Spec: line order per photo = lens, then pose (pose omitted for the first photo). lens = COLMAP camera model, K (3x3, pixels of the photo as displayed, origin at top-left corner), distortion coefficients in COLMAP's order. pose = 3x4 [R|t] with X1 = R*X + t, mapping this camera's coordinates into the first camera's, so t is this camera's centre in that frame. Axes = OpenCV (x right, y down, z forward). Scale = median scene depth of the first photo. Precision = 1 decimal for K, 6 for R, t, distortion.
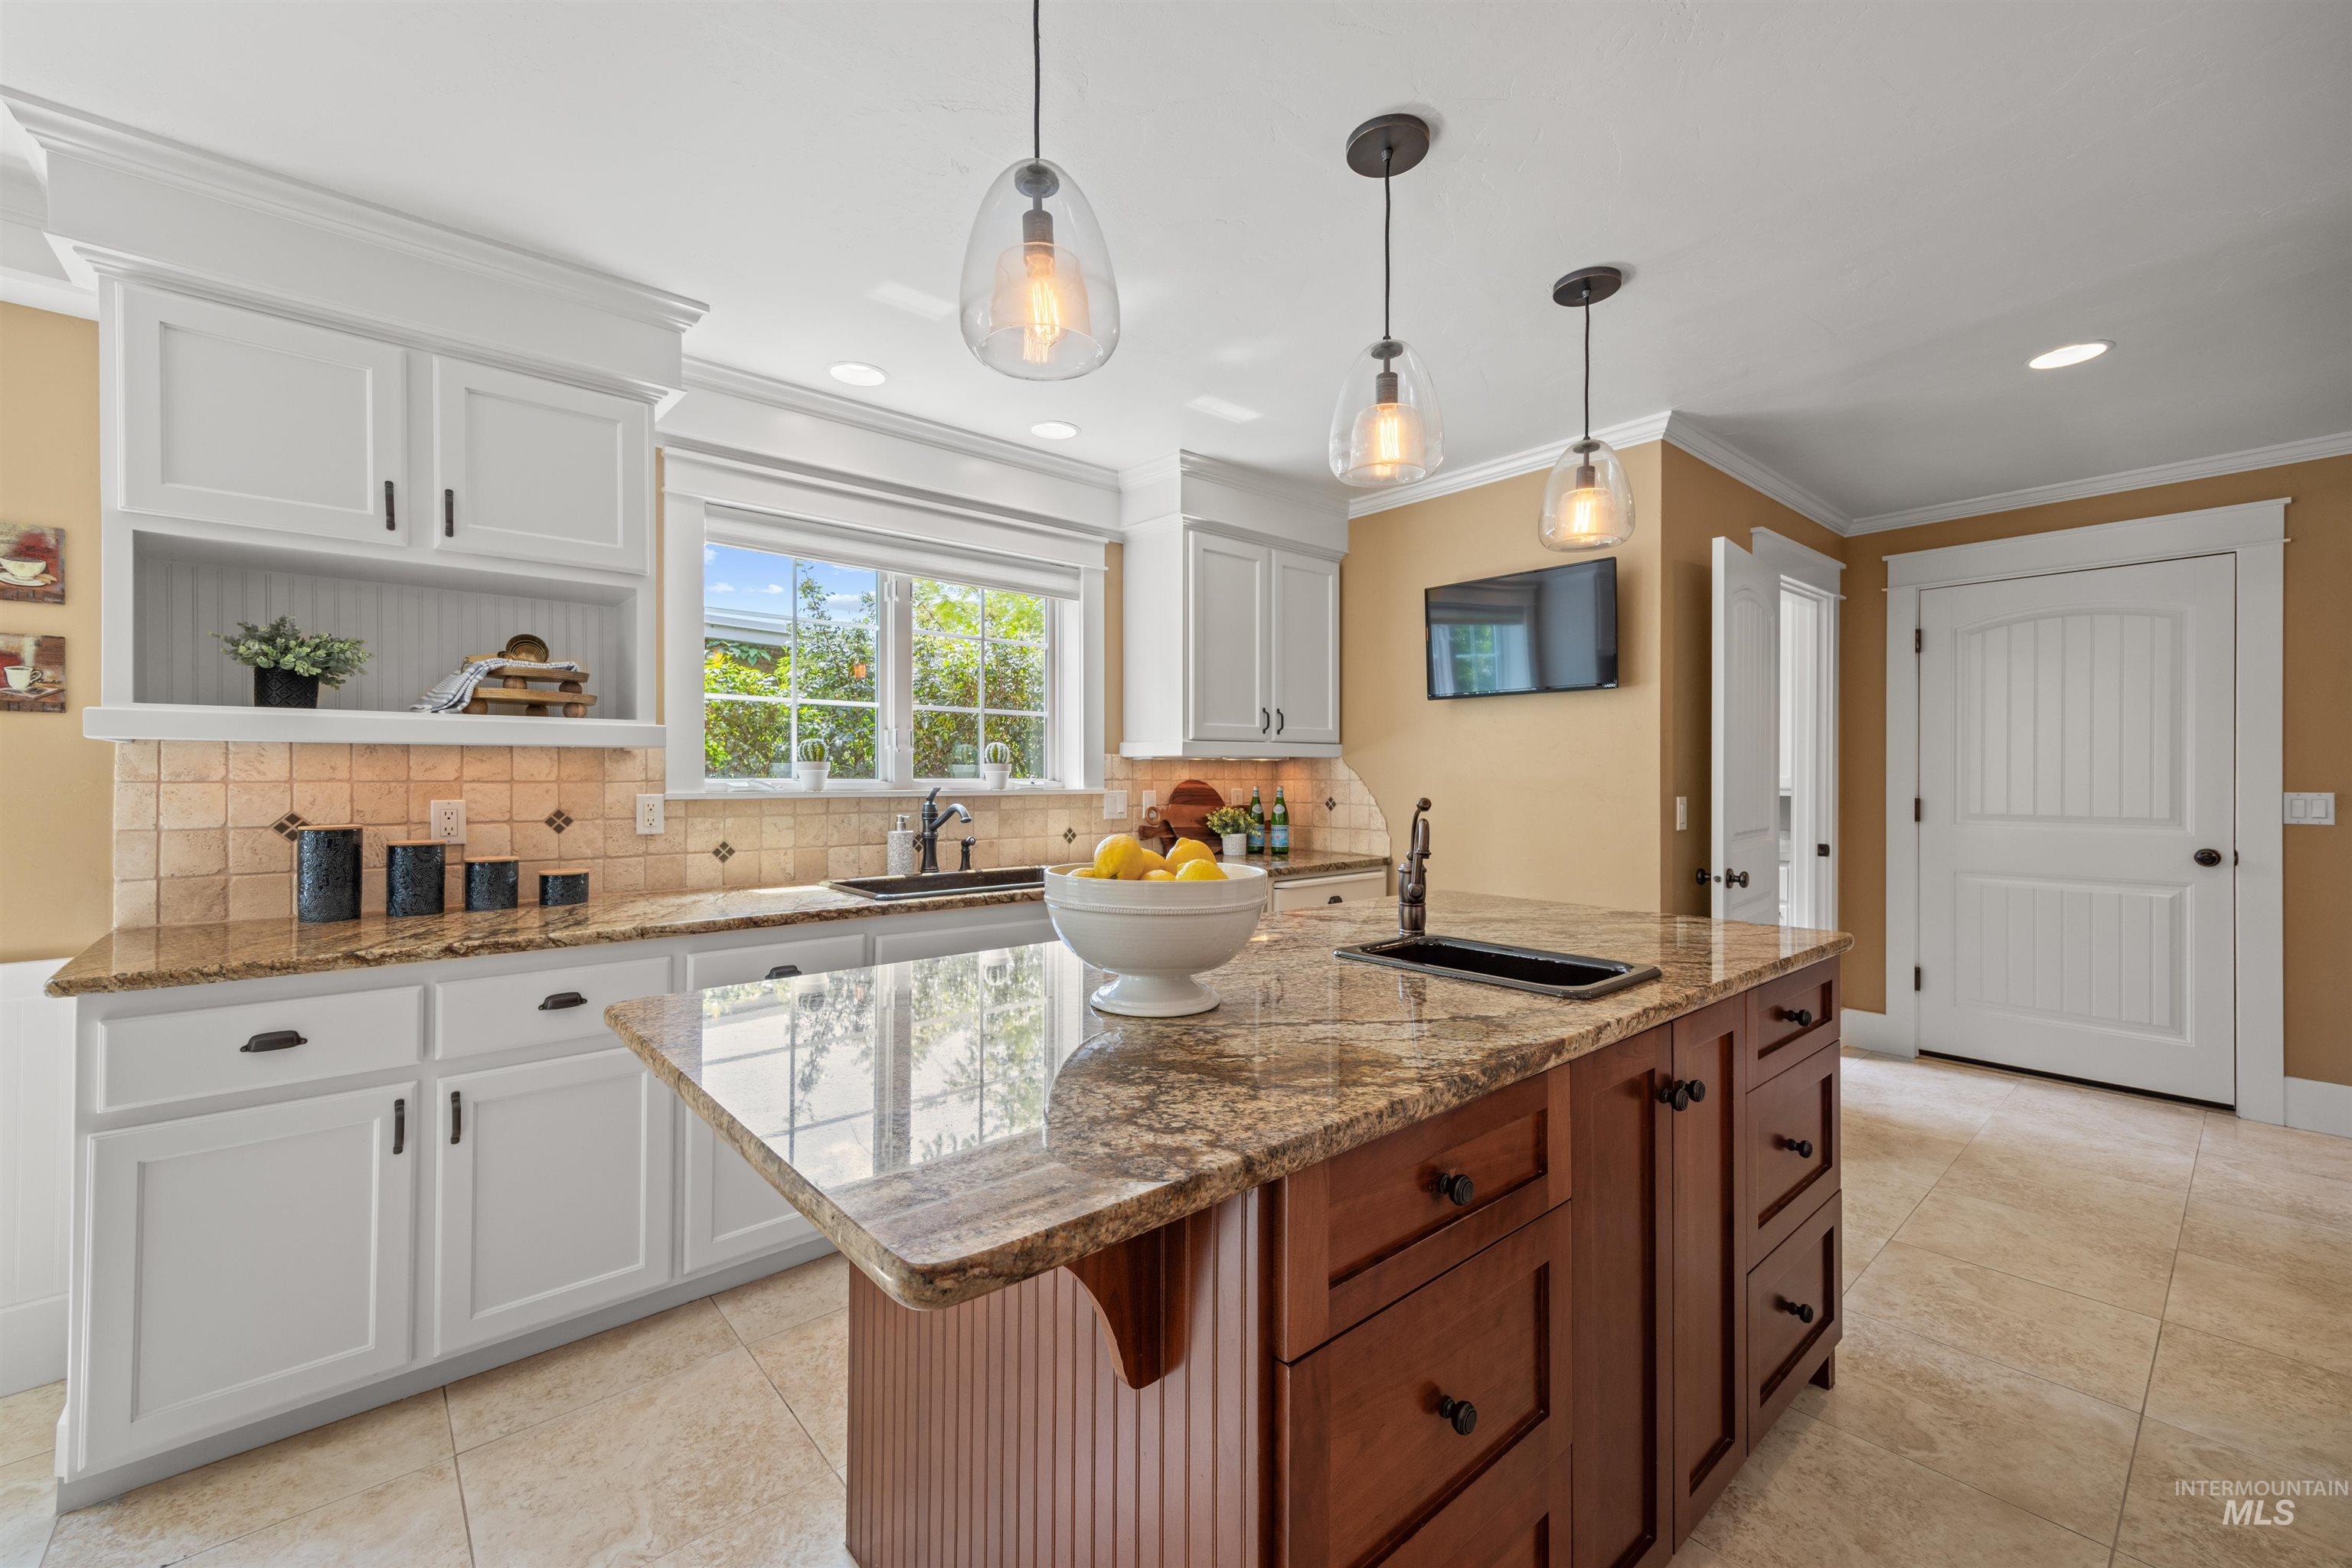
lens RADIAL K [[950.8, 0, 1166.1], [0, 950.8, 776.8], [0, 0, 1]] dist [0.006706, -0.000092]
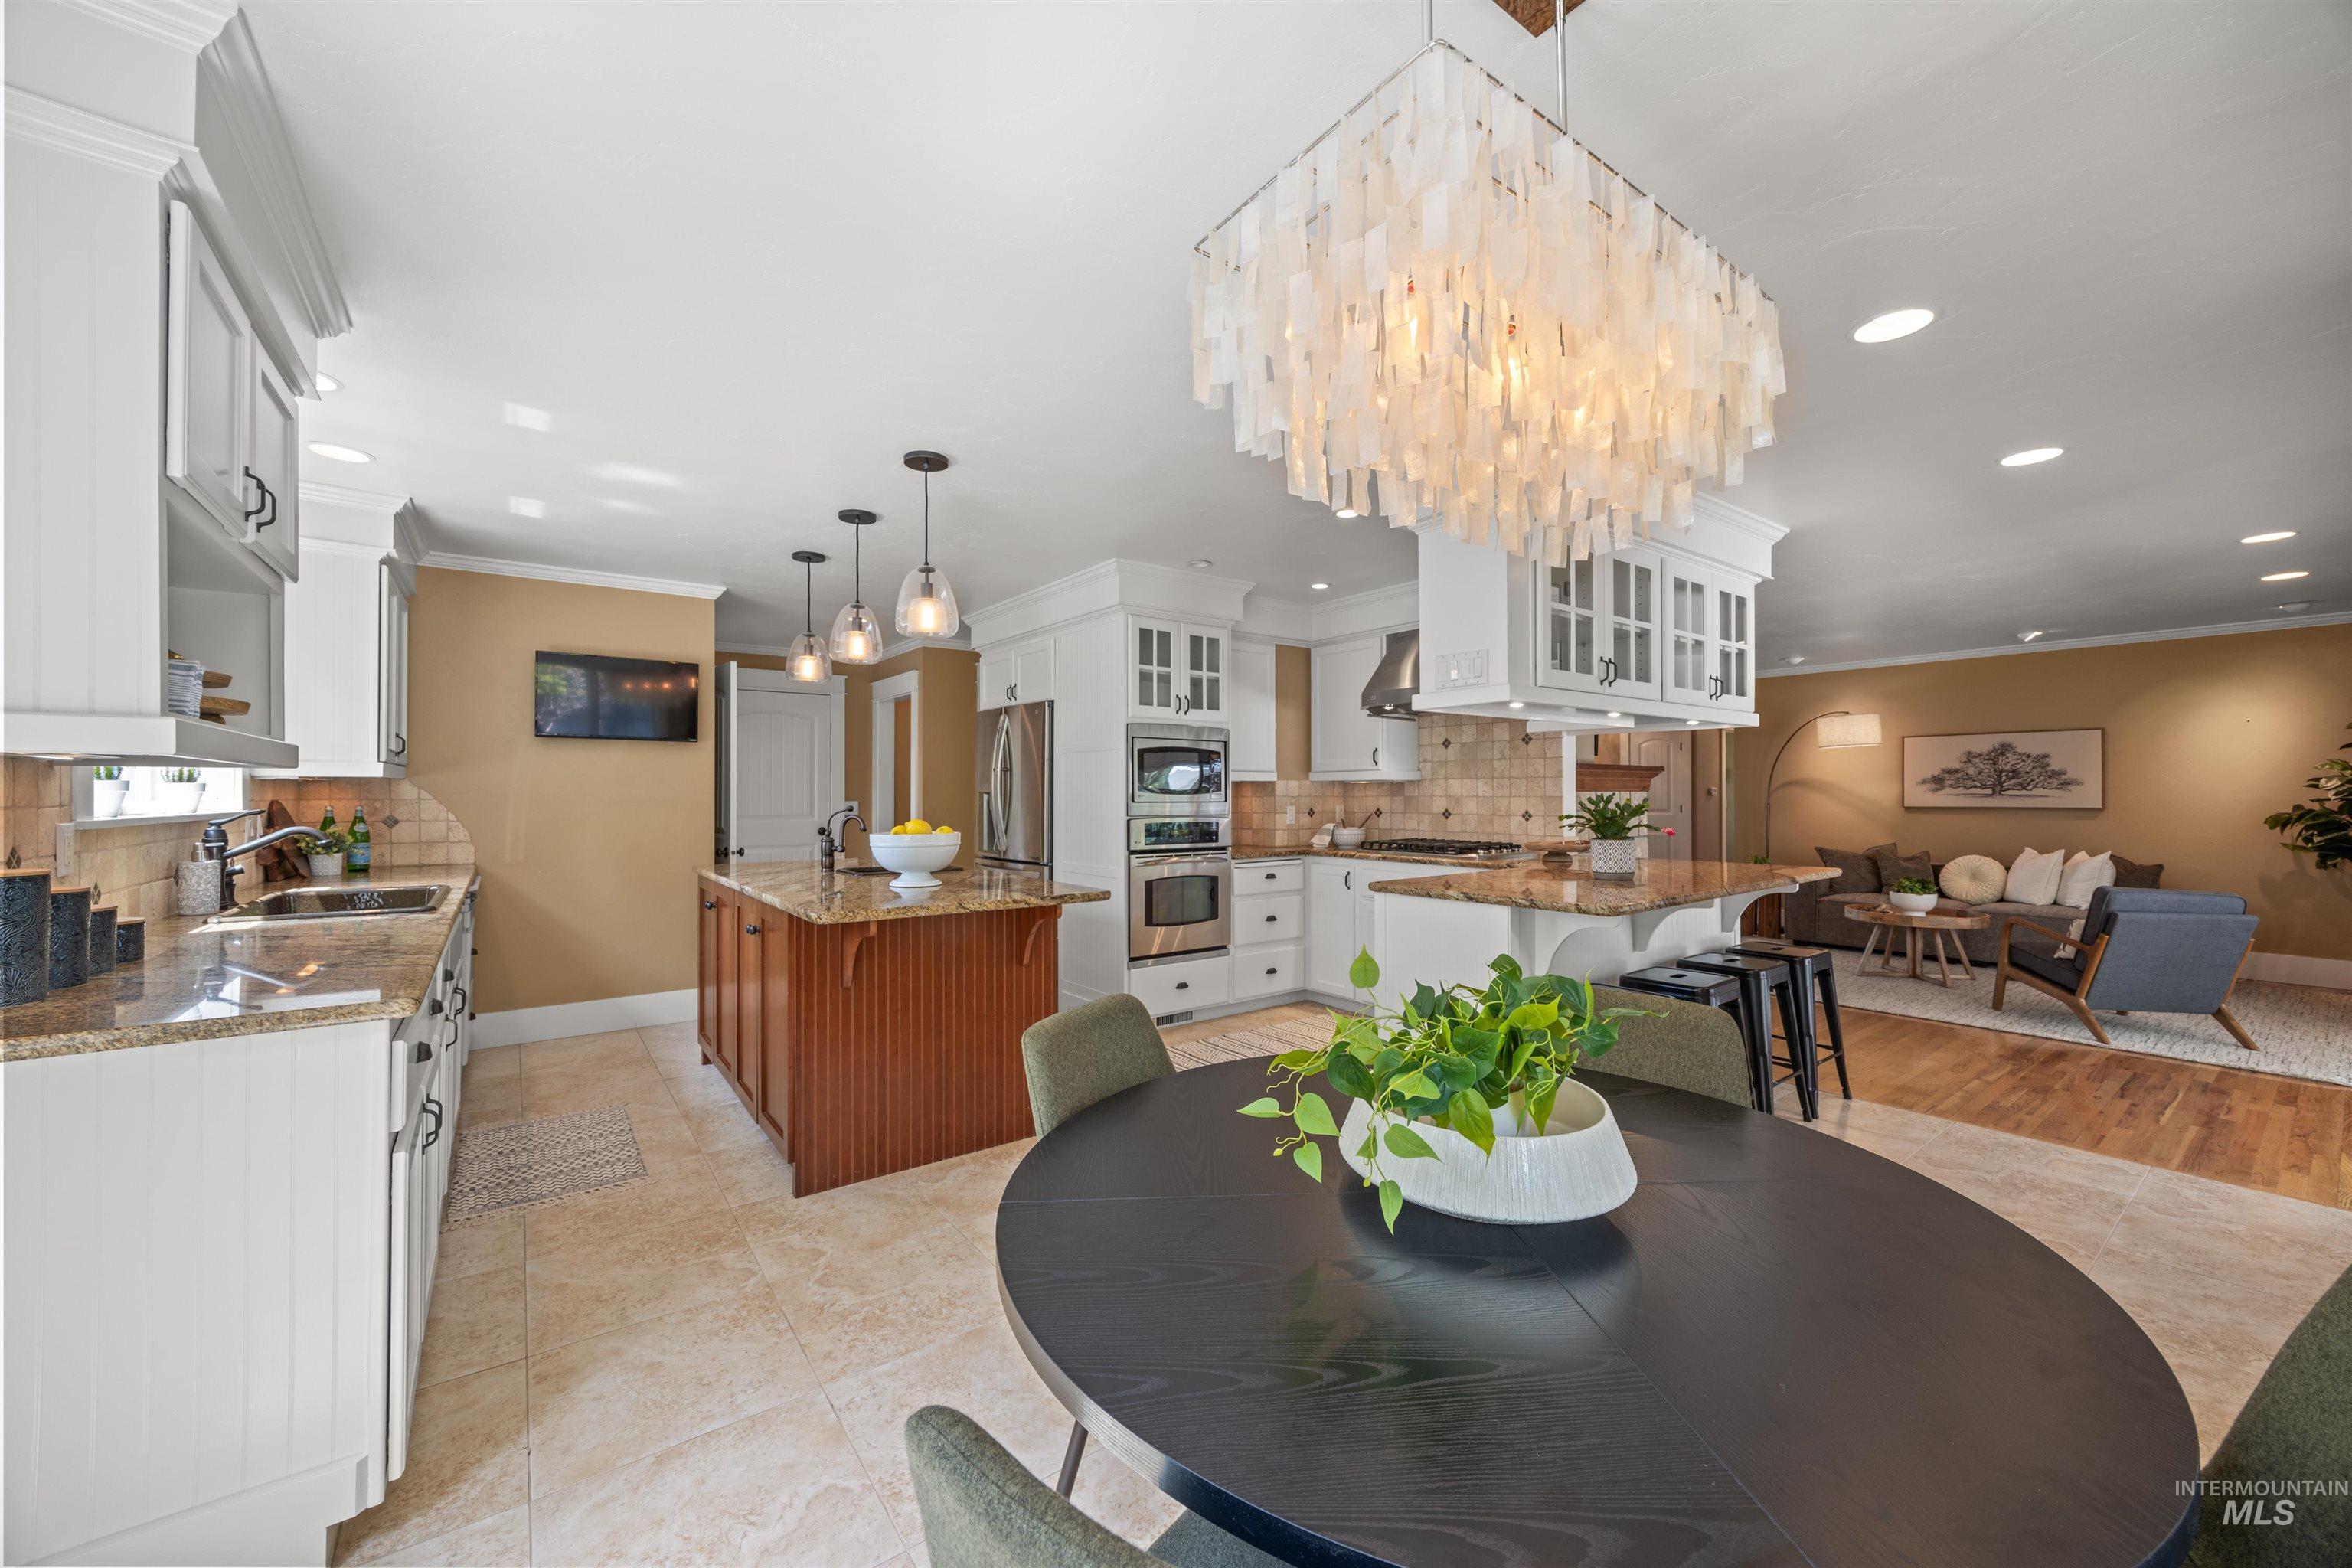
lens RADIAL K [[890.5, 0, 1176.0], [0, 890.5, 791.3], [0, 0, 1]] dist [0.000400, 0.000289]
pose [[0.068578, 0.000979, 0.997645, -1.032286], [0.002706, 0.999996, -0.001167, -0.002810], [-0.997642, 0.002779, 0.068575, 0.058027]]
